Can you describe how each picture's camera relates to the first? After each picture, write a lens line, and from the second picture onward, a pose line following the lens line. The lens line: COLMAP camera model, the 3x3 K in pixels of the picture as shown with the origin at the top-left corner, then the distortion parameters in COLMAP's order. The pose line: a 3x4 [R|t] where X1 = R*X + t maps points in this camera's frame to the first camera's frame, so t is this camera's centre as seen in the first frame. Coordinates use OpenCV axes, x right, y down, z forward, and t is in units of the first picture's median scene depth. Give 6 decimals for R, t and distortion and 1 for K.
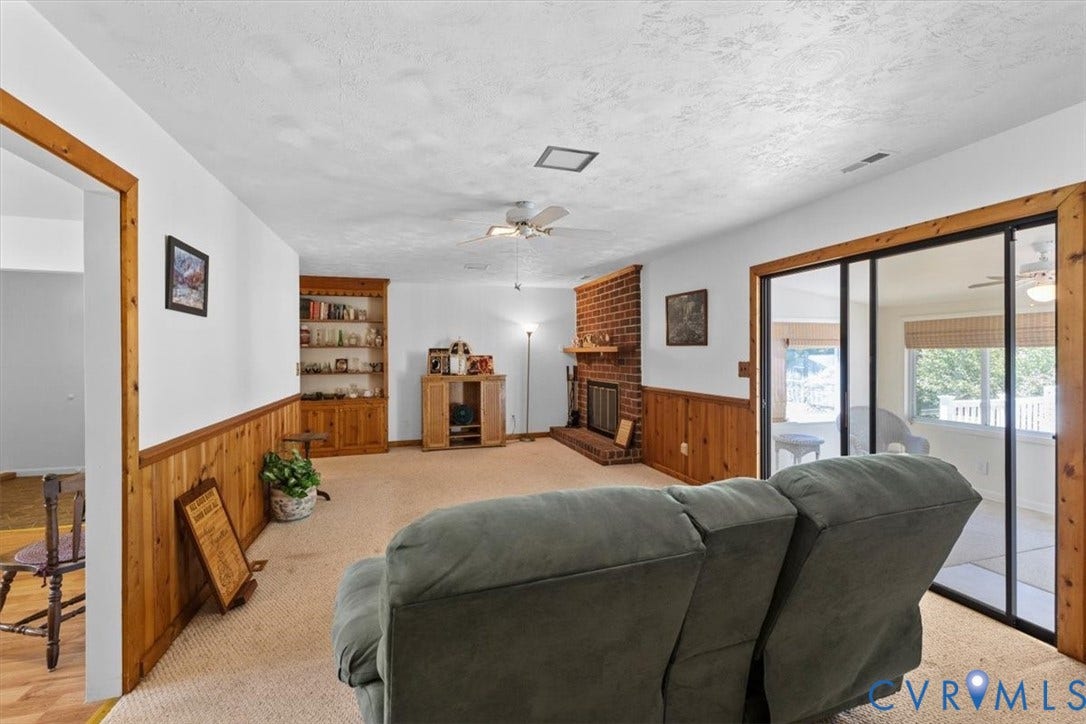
lens RADIAL K [[454.4, 0, 538.9], [0, 454.4, 358.6], [0, 0, 1]] dist [0.000507, 0.000235]
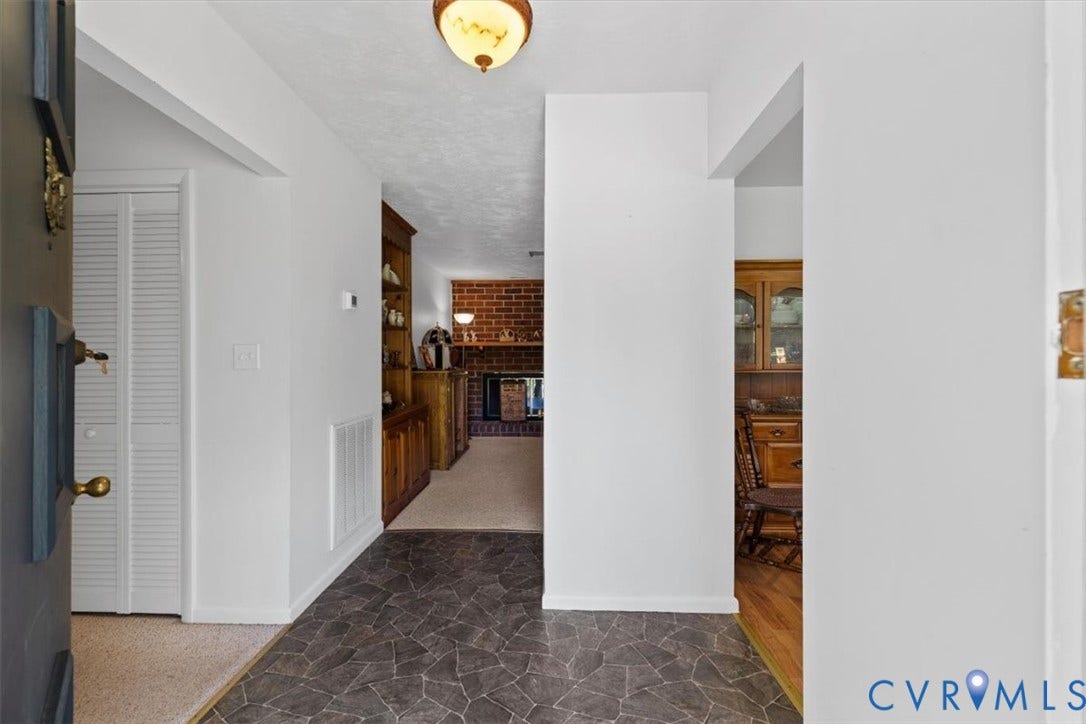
lens RADIAL K [[454.4, 0, 538.9], [0, 454.4, 358.6], [0, 0, 1]] dist [0.000507, 0.000235]
pose [[0.326392, 0.001513, 0.945233, -1.150044], [0.010314, 0.999933, -0.005162, 0.028642], [-0.945178, 0.011434, 0.326355, 0.759415]]
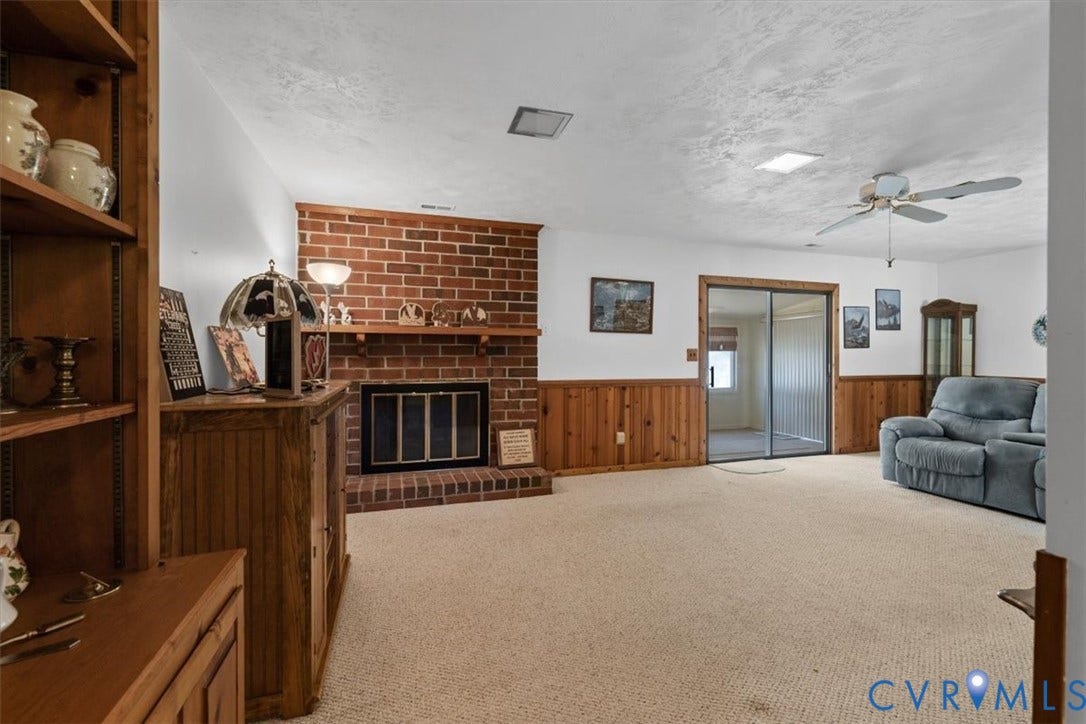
lens RADIAL K [[454.4, 0, 538.9], [0, 454.4, 358.6], [0, 0, 1]] dist [0.000507, 0.000235]
pose [[-0.003957, -0.003750, 0.999985, -0.615493], [0.005992, 0.999975, 0.003773, 0.020483], [-0.999974, 0.006007, -0.003935, 1.101583]]
